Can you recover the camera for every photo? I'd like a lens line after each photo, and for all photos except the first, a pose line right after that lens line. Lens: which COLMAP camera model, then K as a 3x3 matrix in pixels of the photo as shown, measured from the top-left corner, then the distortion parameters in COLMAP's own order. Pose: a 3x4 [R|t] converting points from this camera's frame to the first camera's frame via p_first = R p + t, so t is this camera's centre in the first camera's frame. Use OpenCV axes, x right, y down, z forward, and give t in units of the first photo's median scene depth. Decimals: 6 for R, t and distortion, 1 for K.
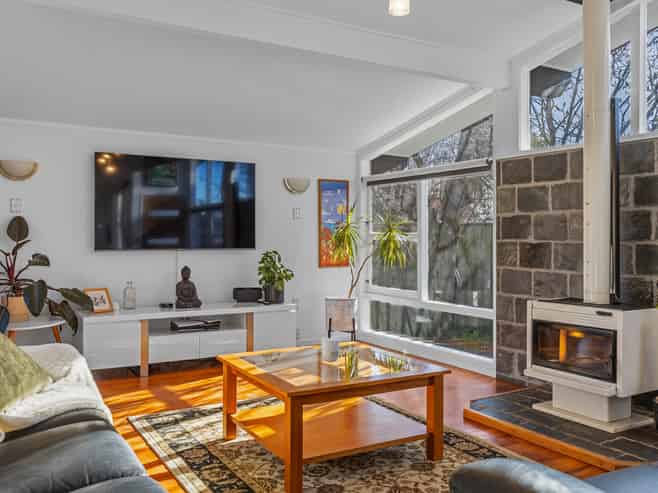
lens RADIAL K [[517.7, 0, 328.8], [0, 517.7, 235.1], [0, 0, 1]] dist [0.024994, 0.000871]
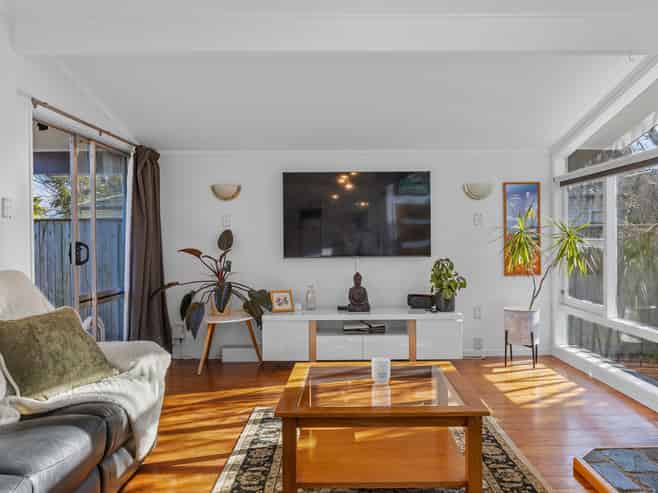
lens RADIAL K [[487.1, 0, 372.1], [0, 487.1, 247.0], [0, 0, 1]] dist [0.001262, 0.001562]
pose [[0.890404, -0.004275, -0.455151, 0.199591], [0.012751, 0.999798, 0.015555, -0.008117], [0.454992, -0.019654, 0.890279, 0.109226]]
